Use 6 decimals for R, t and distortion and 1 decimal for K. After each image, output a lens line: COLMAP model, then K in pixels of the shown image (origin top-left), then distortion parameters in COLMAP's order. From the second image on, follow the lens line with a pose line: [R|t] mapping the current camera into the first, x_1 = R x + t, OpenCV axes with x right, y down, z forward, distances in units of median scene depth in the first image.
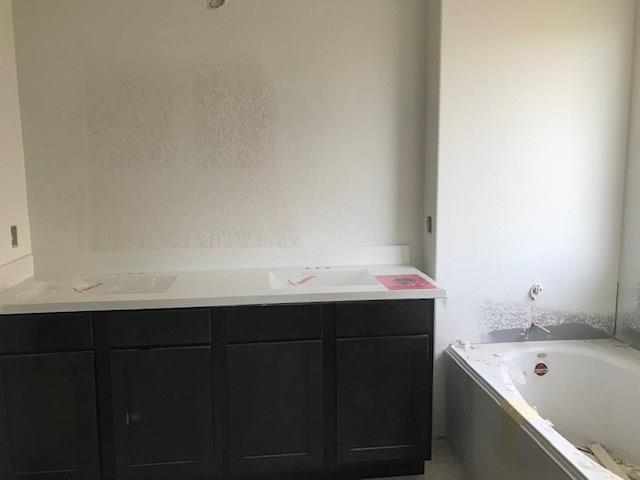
lens RADIAL K [[515.5, 0, 319.9], [0, 515.5, 240.1], [0, 0, 1]] dist [0.068747, -0.076332]
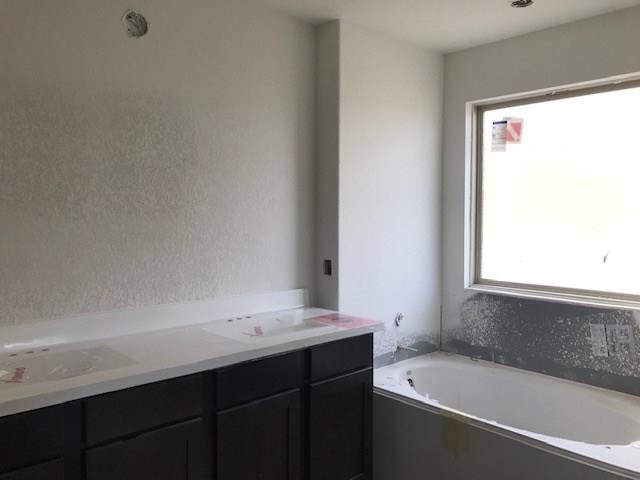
lens RADIAL K [[515.5, 0, 318.5], [0, 515.5, 239.2], [0, 0, 1]] dist [0.068747, -0.076332]
pose [[0.814770, -0.018050, 0.579503, -0.447257], [0.075808, 0.994251, -0.075616, -0.008865], [-0.574806, 0.105541, 0.811455, 0.125404]]
